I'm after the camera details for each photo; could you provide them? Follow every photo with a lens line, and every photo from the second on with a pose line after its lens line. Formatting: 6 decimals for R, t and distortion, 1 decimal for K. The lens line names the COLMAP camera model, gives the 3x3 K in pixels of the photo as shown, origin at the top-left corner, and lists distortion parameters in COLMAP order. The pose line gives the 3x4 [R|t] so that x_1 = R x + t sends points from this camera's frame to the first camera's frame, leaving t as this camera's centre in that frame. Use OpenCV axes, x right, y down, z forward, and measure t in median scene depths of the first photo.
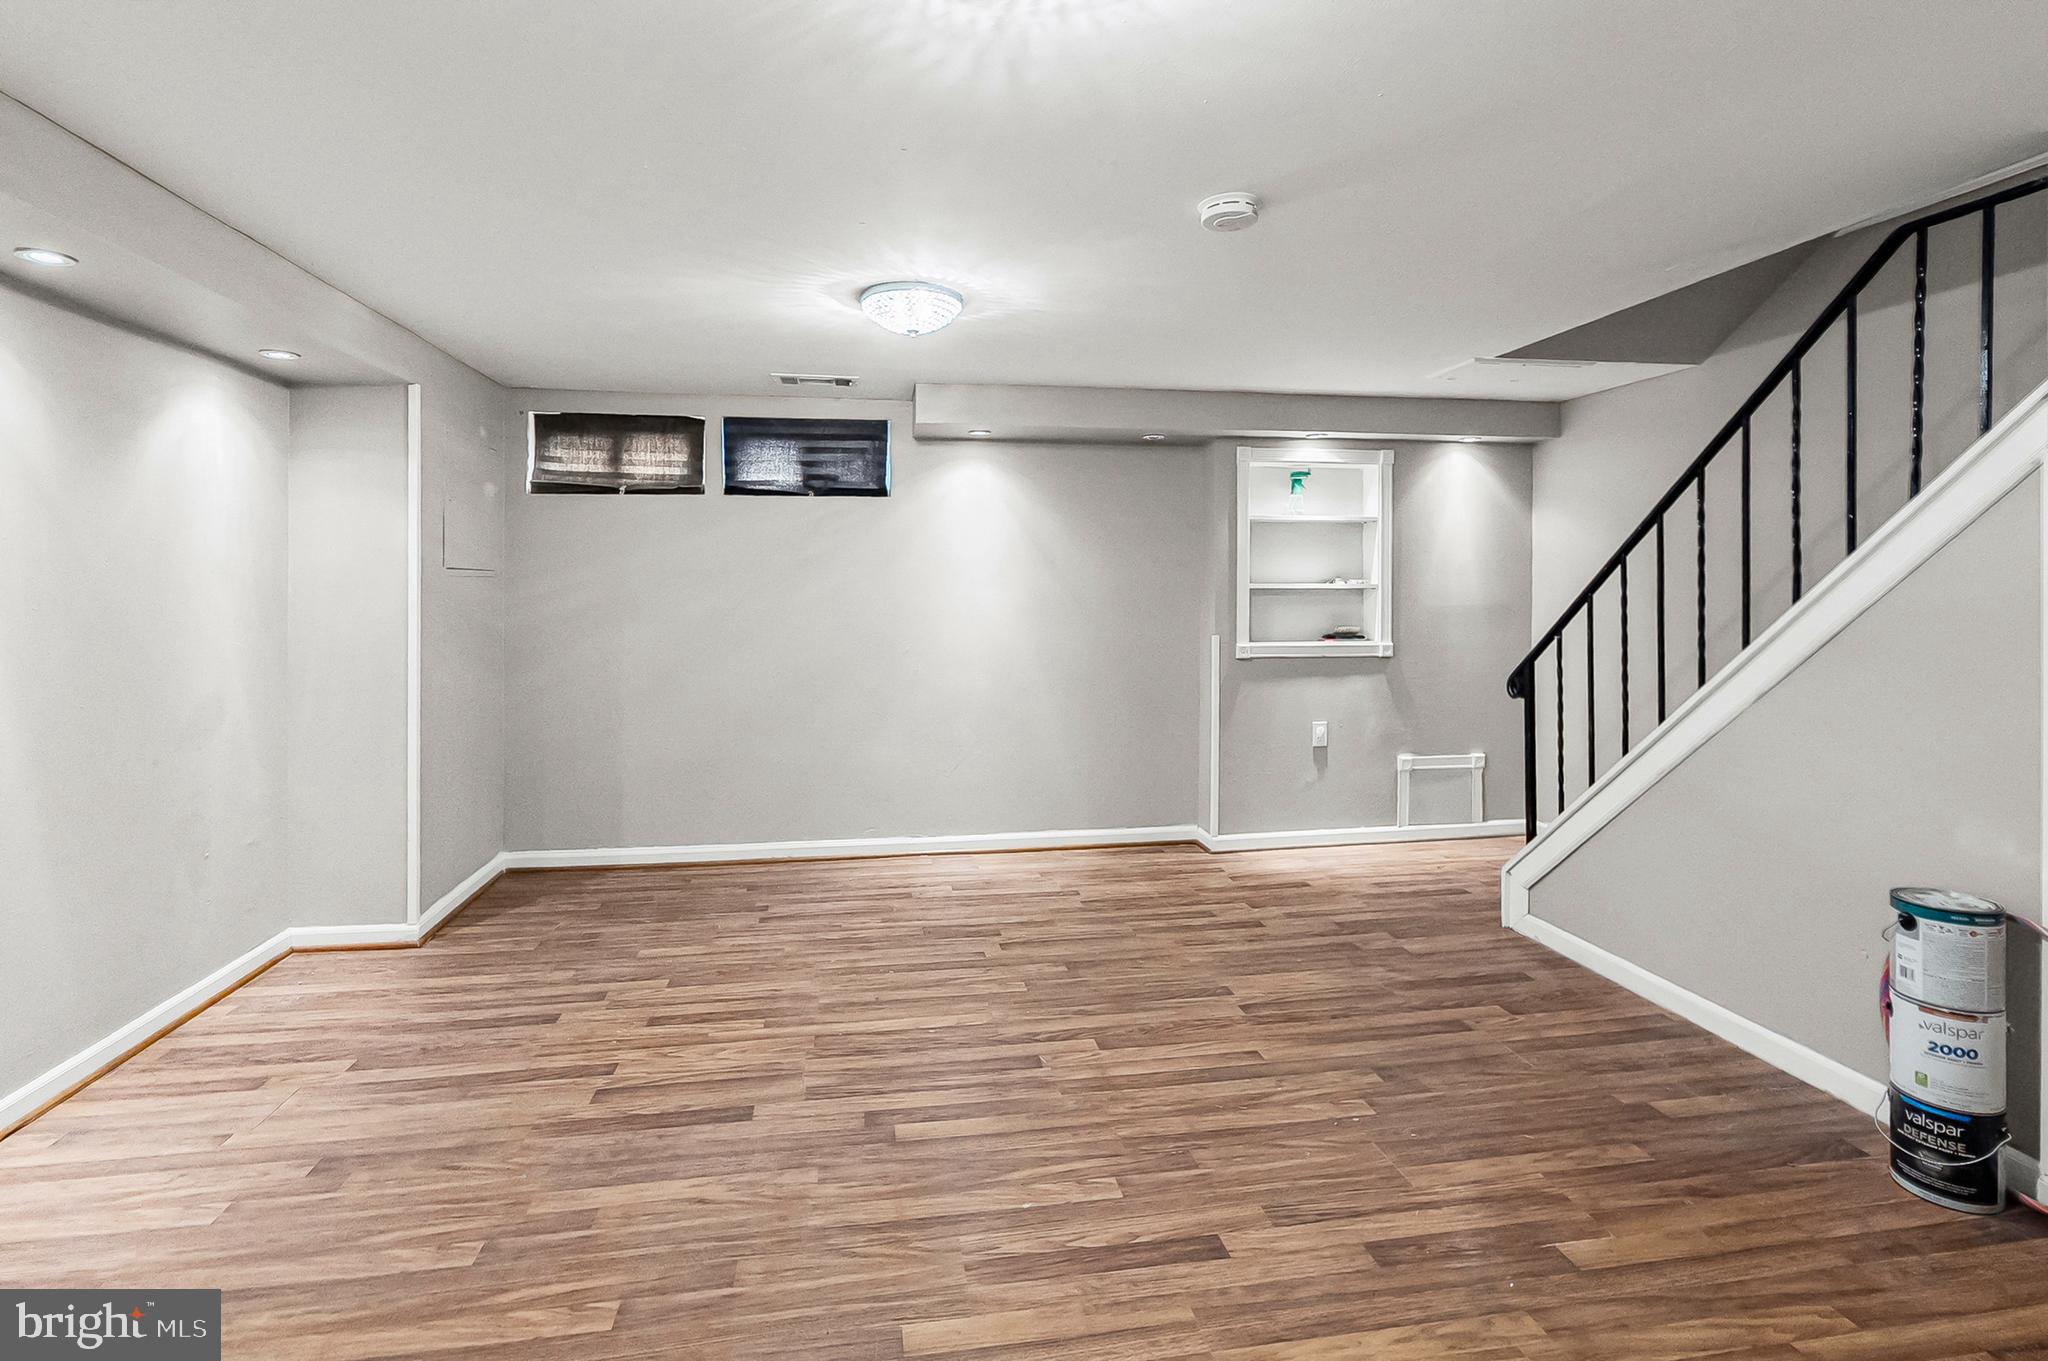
lens RADIAL K [[967.2, 0, 1008.0], [0, 967.2, 591.9], [0, 0, 1]] dist [-0.001438, 0.002242]
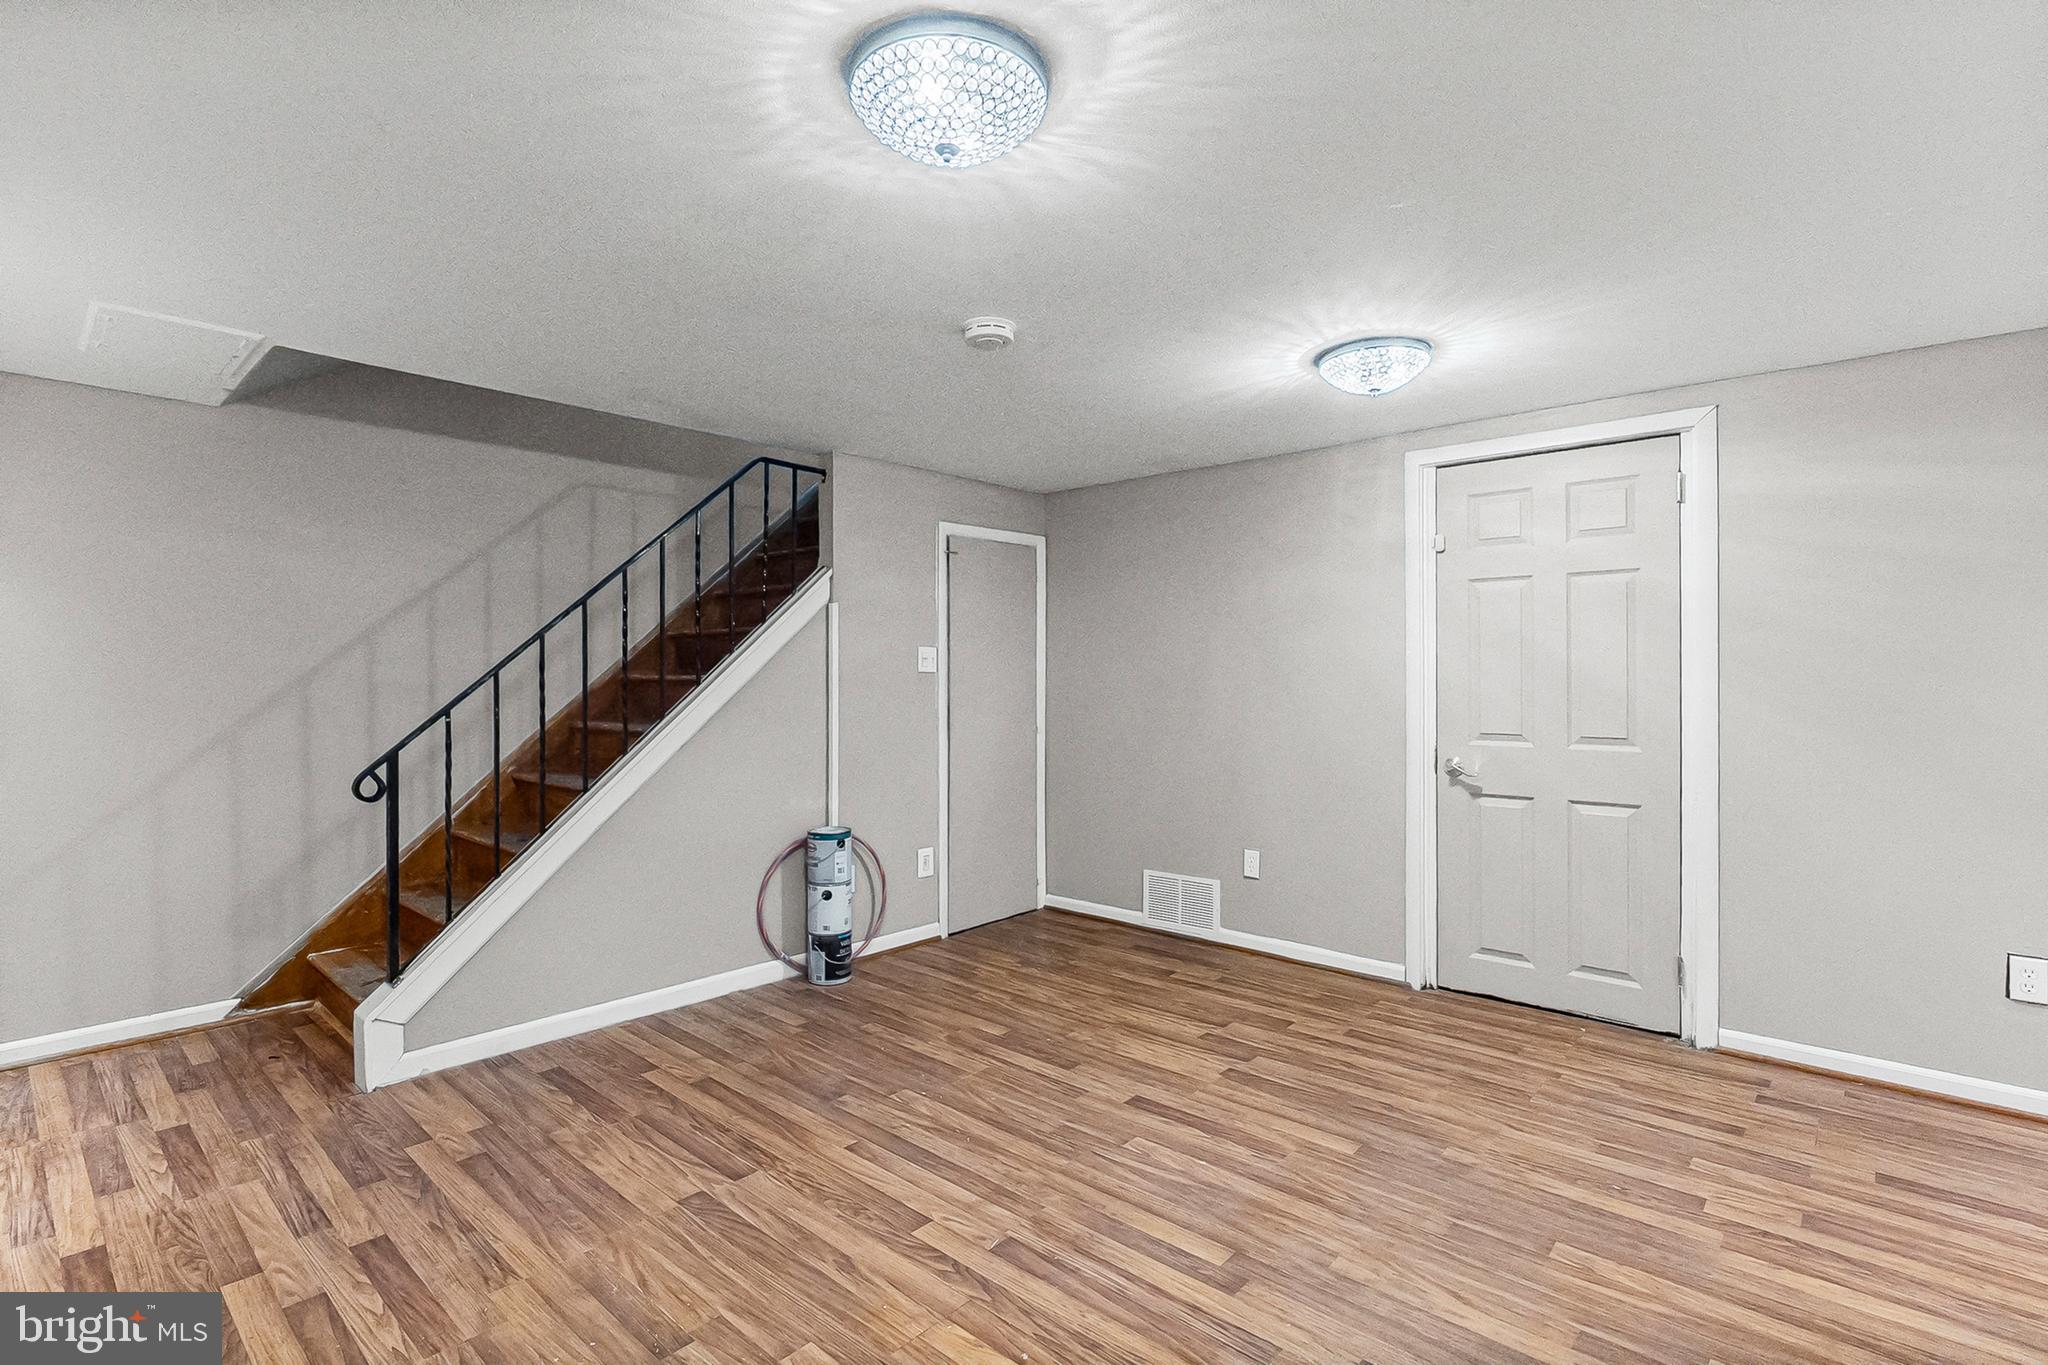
lens RADIAL K [[967.2, 0, 1025.0], [0, 967.2, 671.6], [0, 0, 1]] dist [-0.001438, 0.002242]
pose [[-0.630785, 0.006898, 0.775927, -0.667481], [0.000994, 0.999967, -0.008081, 0.013640], [-0.775957, -0.004326, -0.630771, 1.630545]]
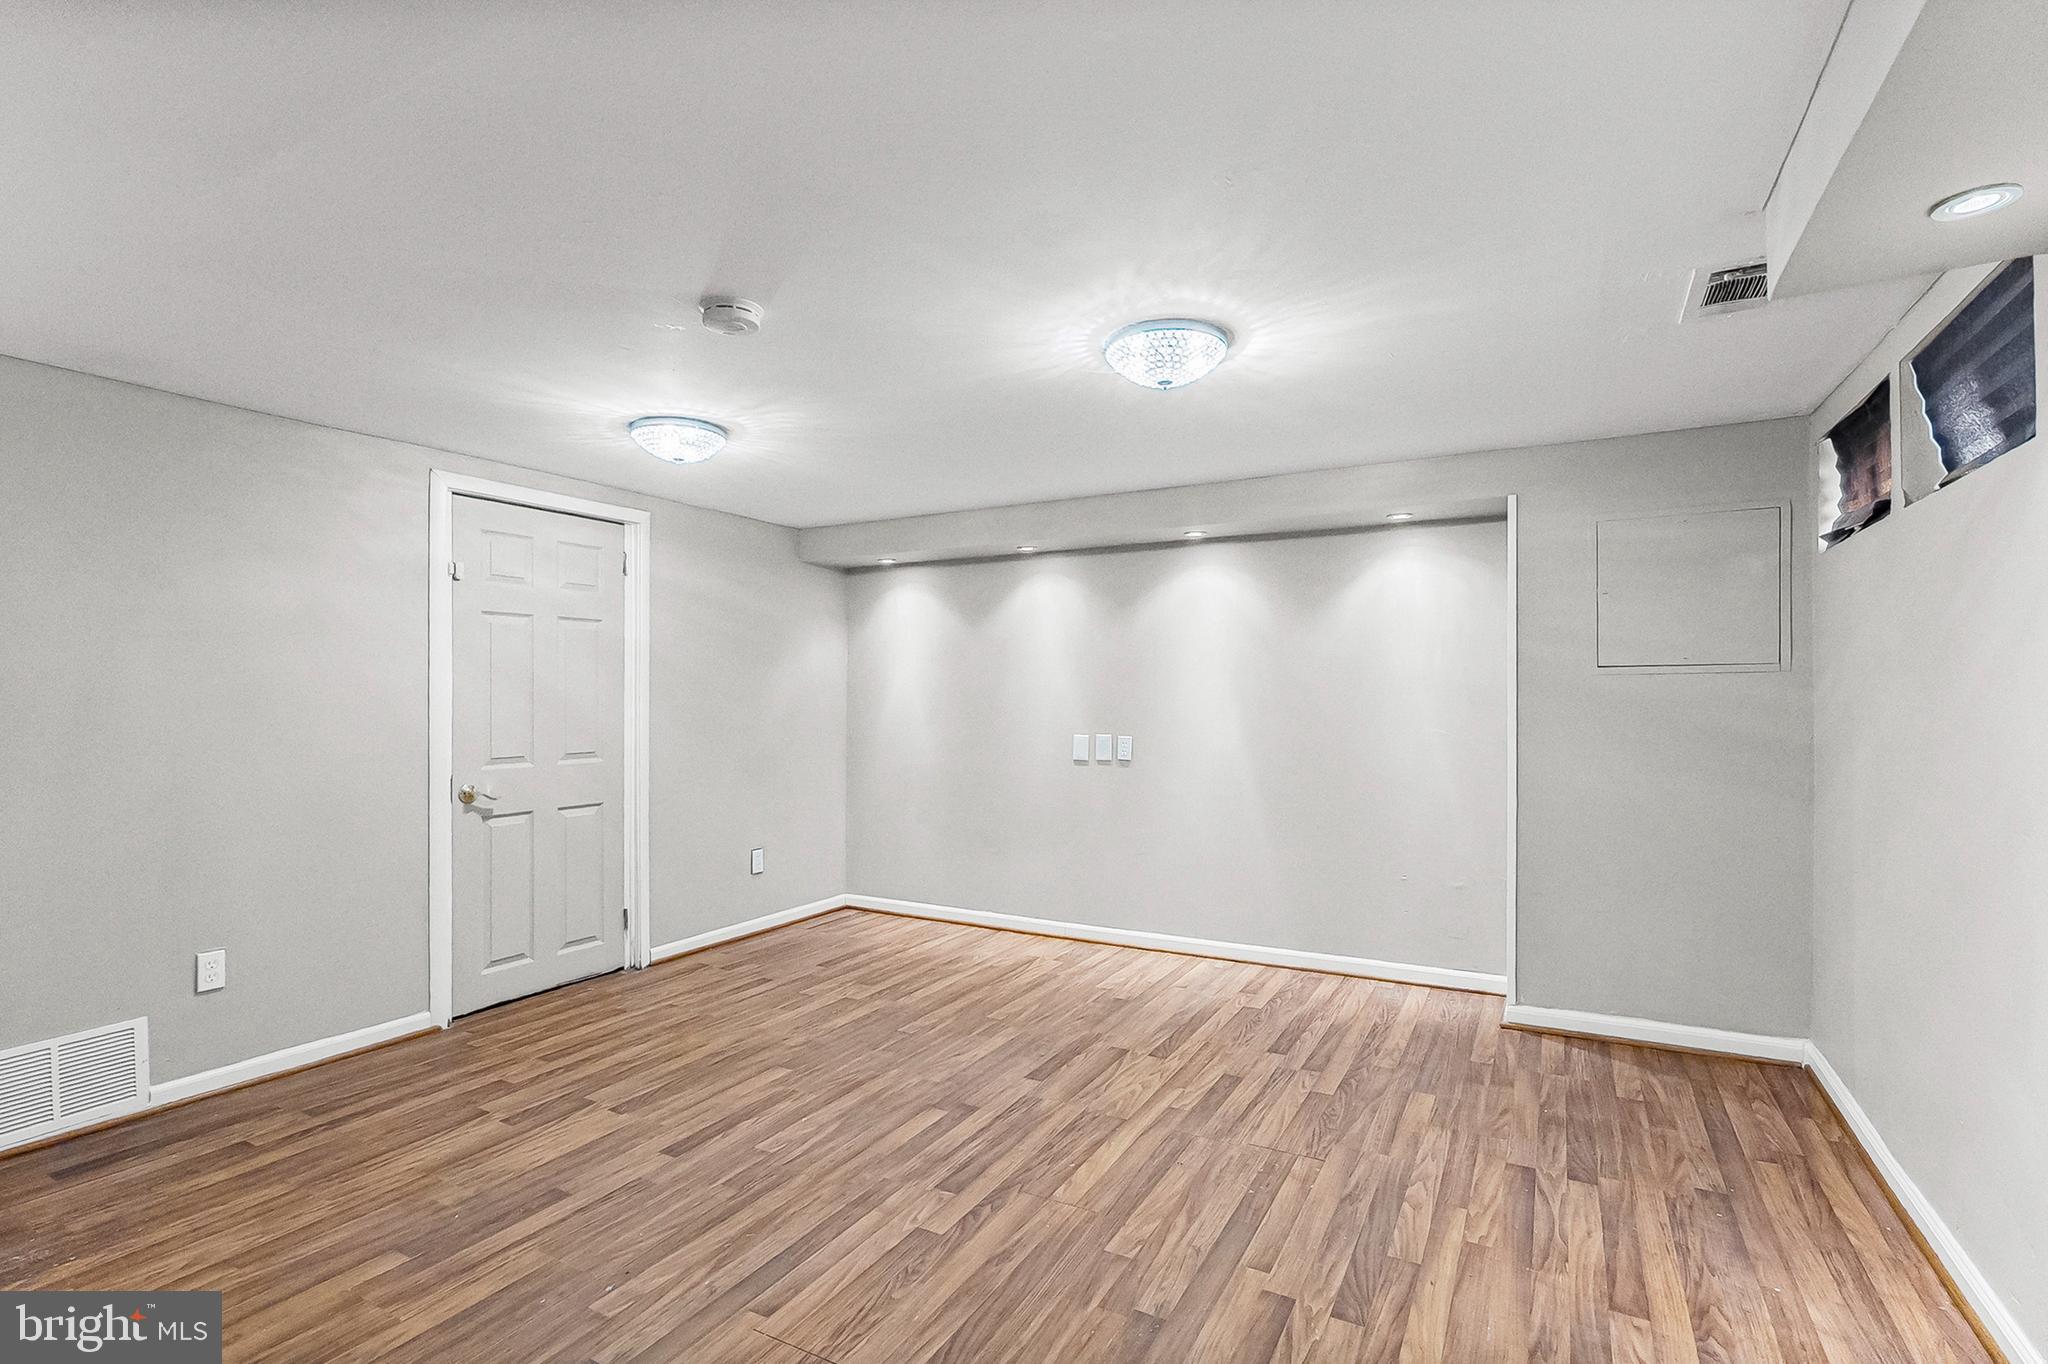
lens RADIAL K [[967.2, 0, 1013.9], [0, 967.2, 697.8], [0, 0, 1]] dist [-0.001438, 0.002242]
pose [[-0.619867, 0.004546, -0.784694, 0.799357], [0.005072, 0.999986, 0.001786, 0.000570], [0.784691, -0.002873, -0.619881, 1.788530]]
